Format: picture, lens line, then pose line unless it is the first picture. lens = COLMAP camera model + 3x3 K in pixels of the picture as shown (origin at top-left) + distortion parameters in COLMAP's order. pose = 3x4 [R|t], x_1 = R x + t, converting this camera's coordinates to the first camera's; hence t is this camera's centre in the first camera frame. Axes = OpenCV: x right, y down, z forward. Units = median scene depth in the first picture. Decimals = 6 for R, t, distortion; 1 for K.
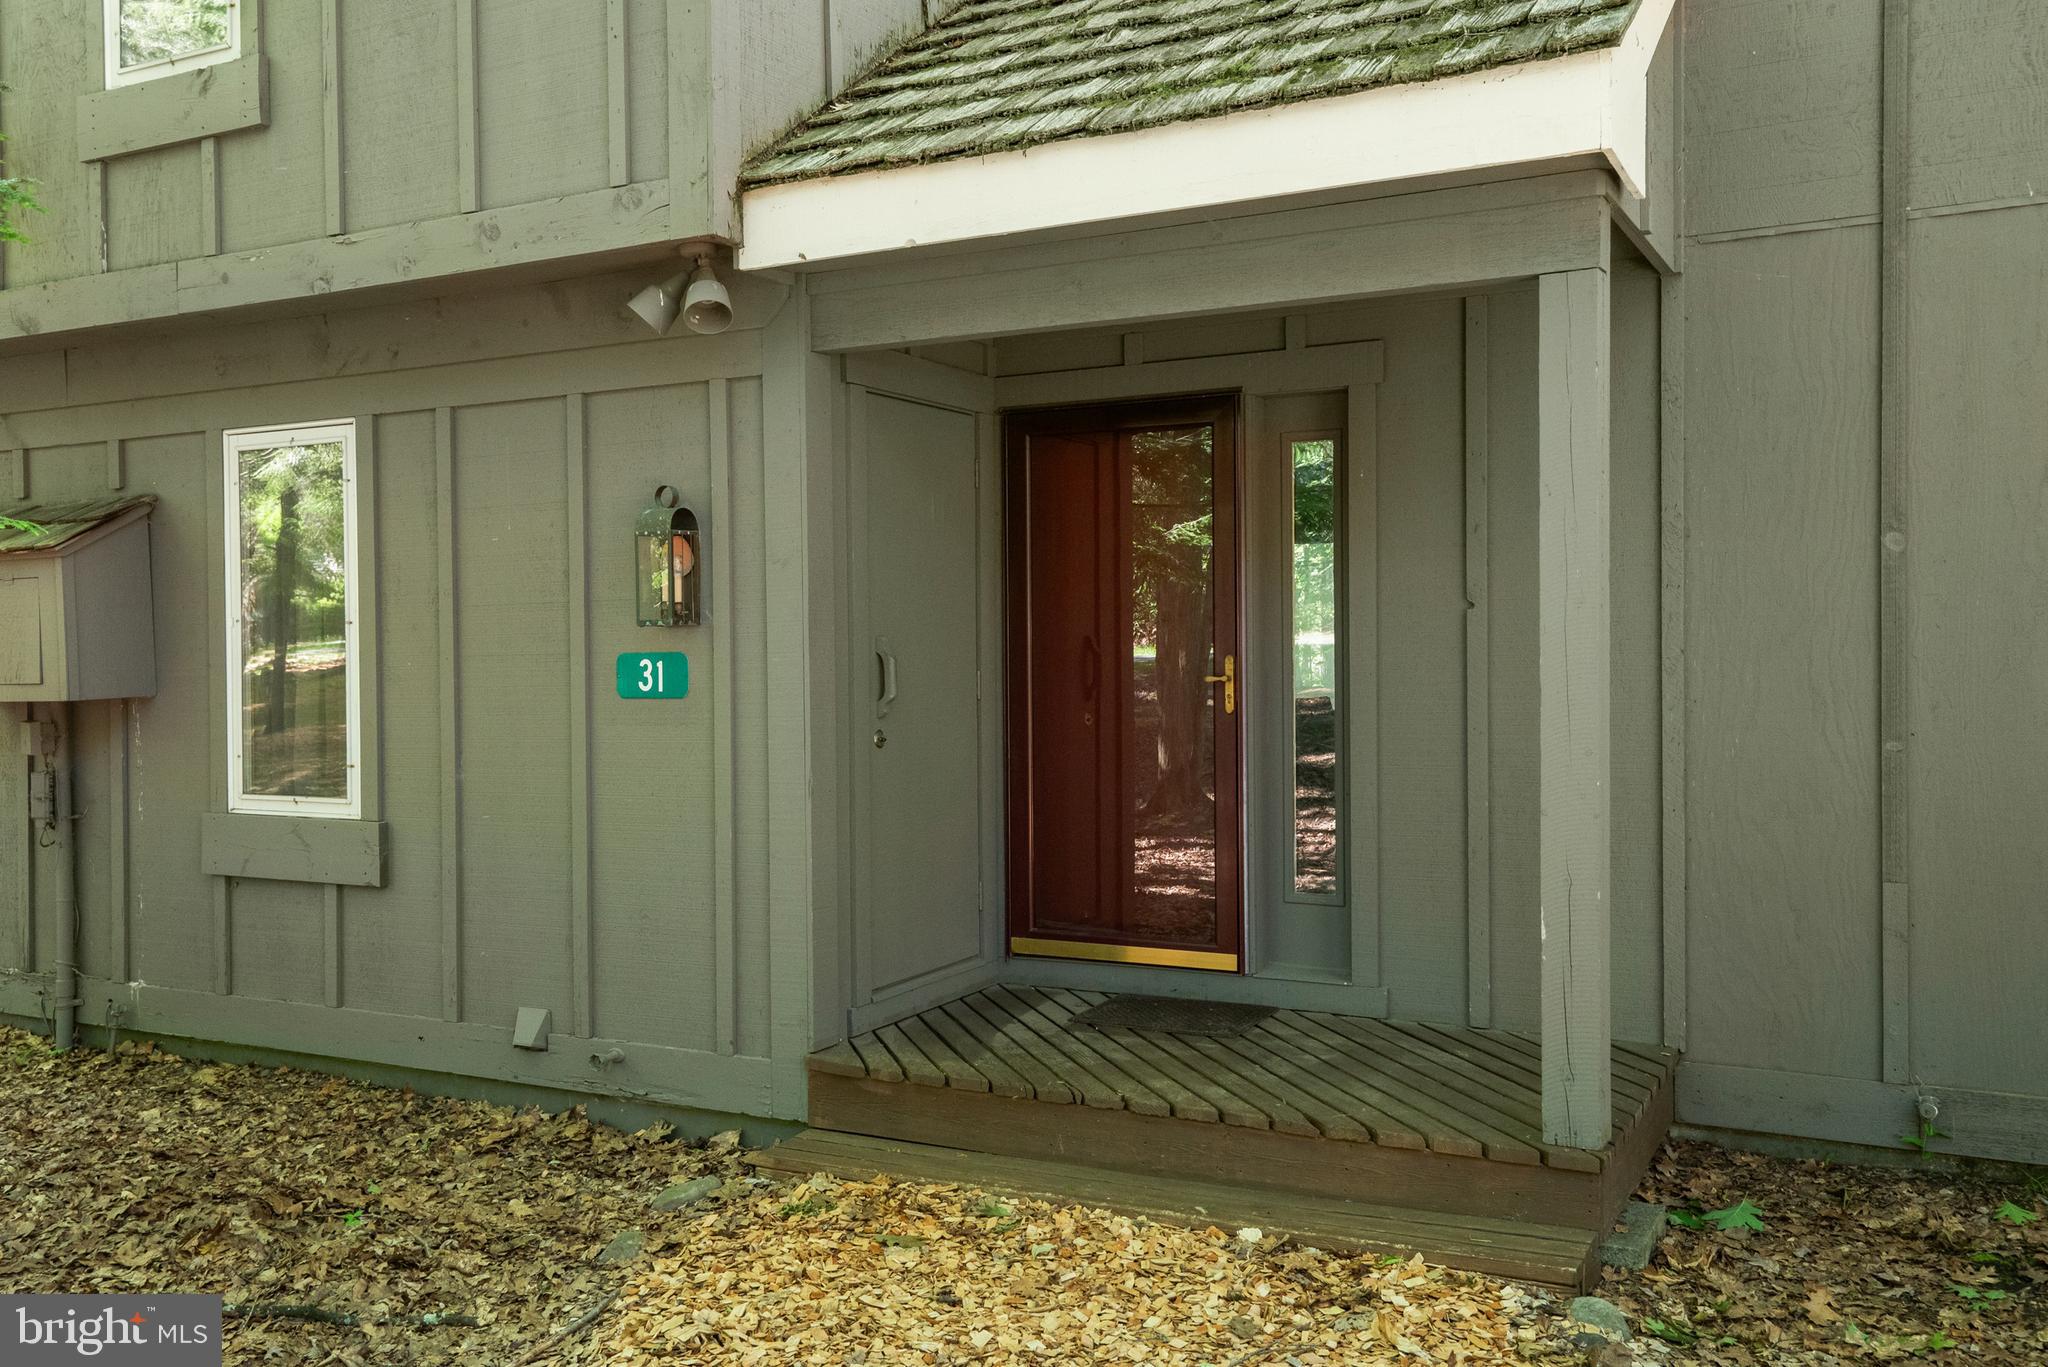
lens RADIAL K [[1754.3, 0, 1023.1], [0, 1754.3, 630.1], [0, 0, 1]] dist [0.008714, 0.003206]
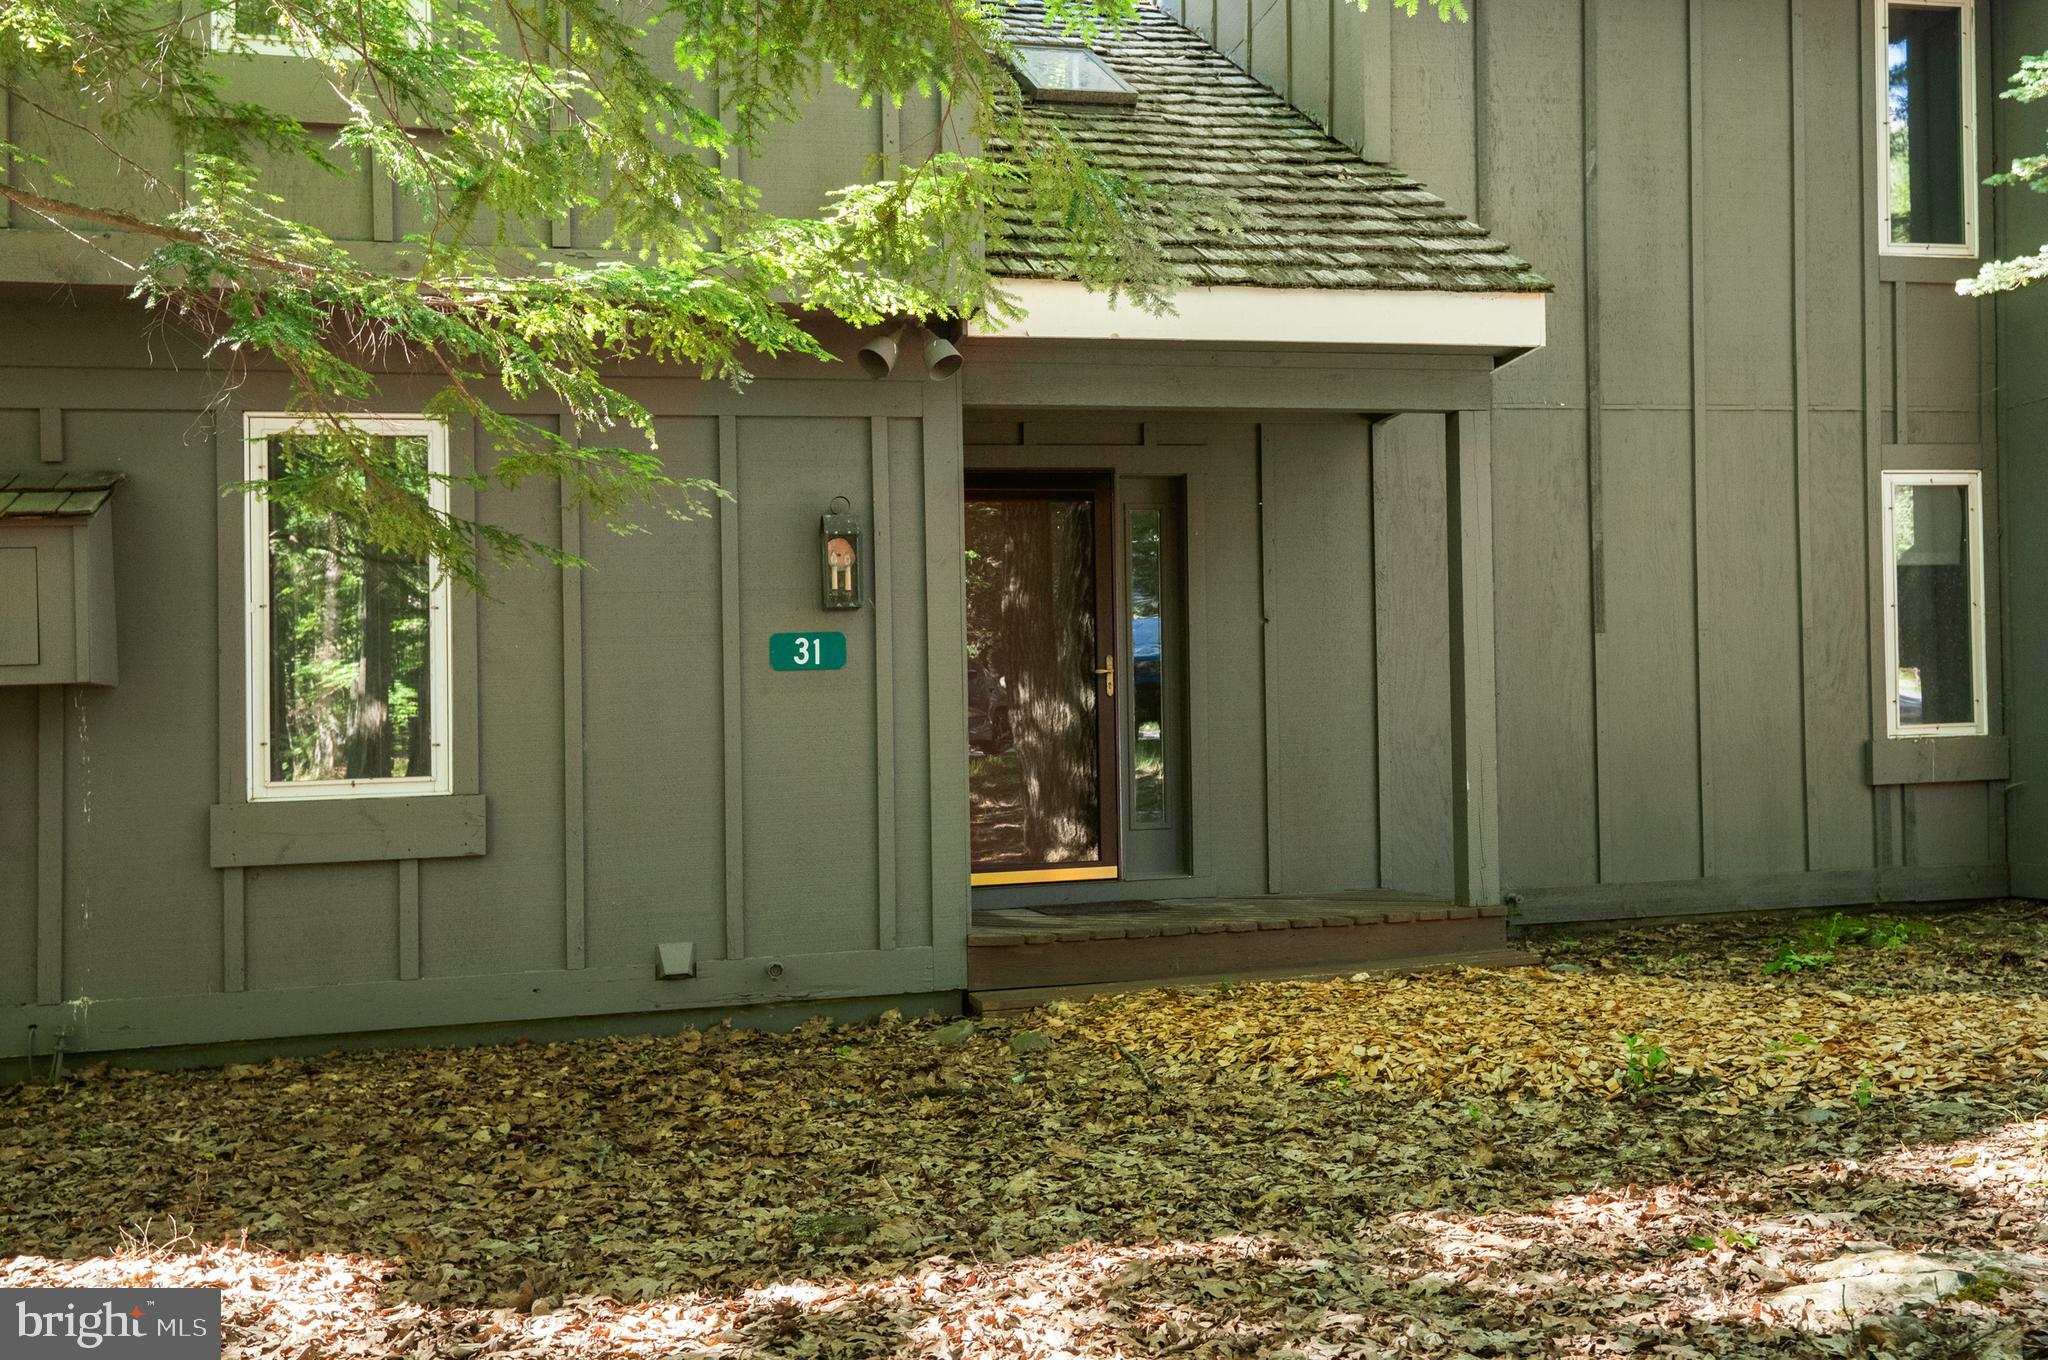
lens RADIAL K [[1725.1, 0, 1023.2], [0, 1725.1, 744.4], [0, 0, 1]] dist [0.006985, 0.002314]
pose [[0.758132, -0.002961, 0.652094, -0.871332], [0.024414, 0.999417, -0.023846, 0.121691], [-0.651643, 0.033999, 0.757763, -0.009632]]
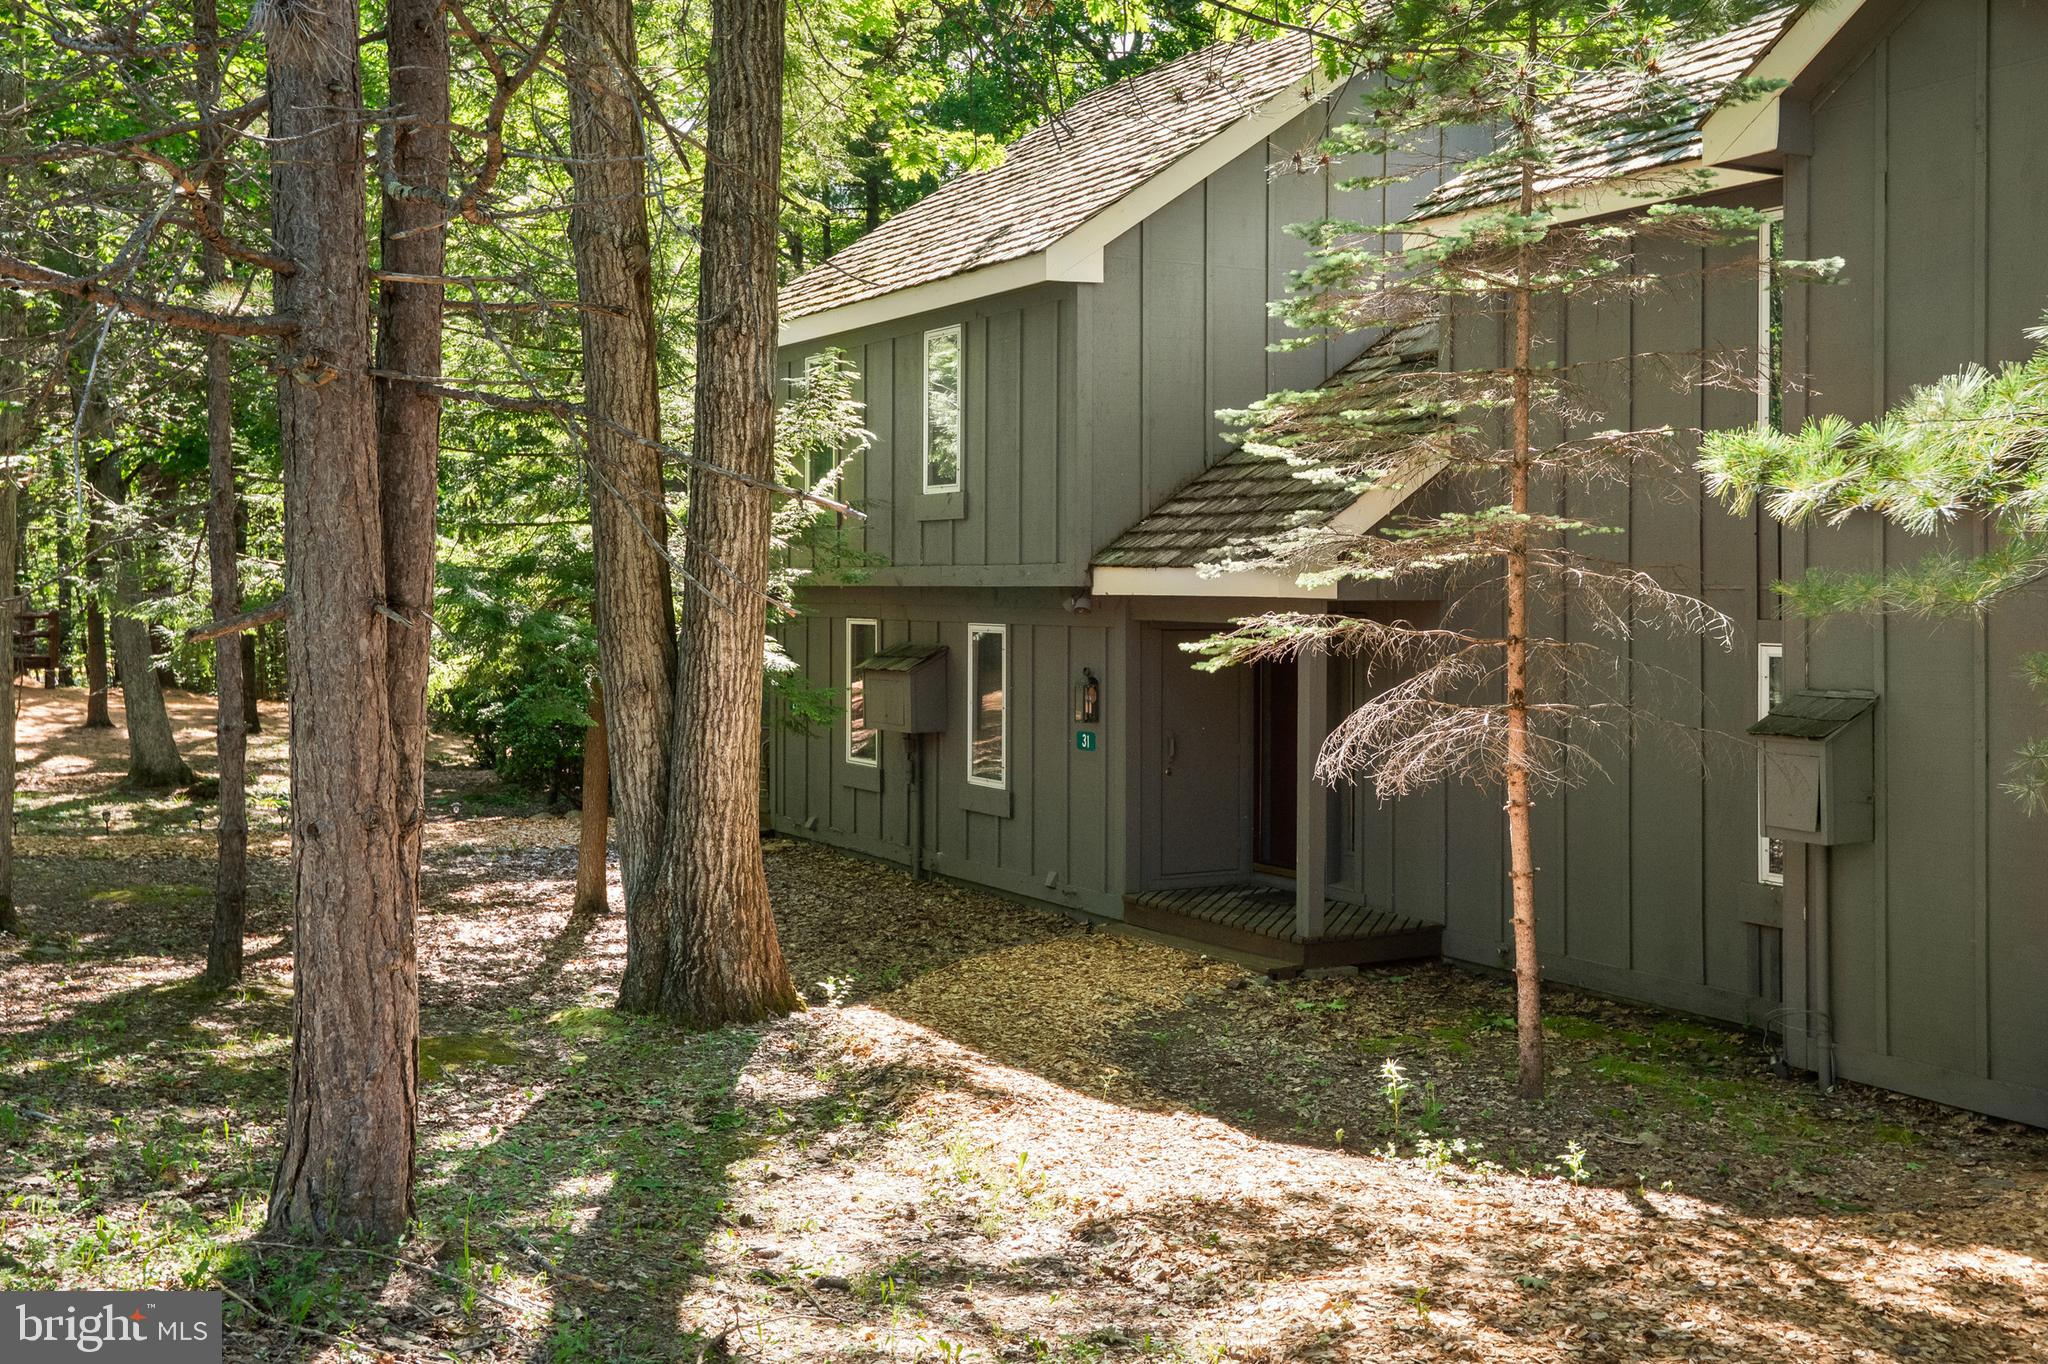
lens RADIAL K [[2104.4, 0, 1024.0], [0, 2104.4, 682.0], [0, 0, 1]] dist [0.000802, -0.000051]
pose [[0.841909, 0.045676, -0.537683, 1.304219], [-0.021977, 0.998487, 0.050410, -0.204517], [0.539171, -0.030624, 0.841639, -1.547462]]
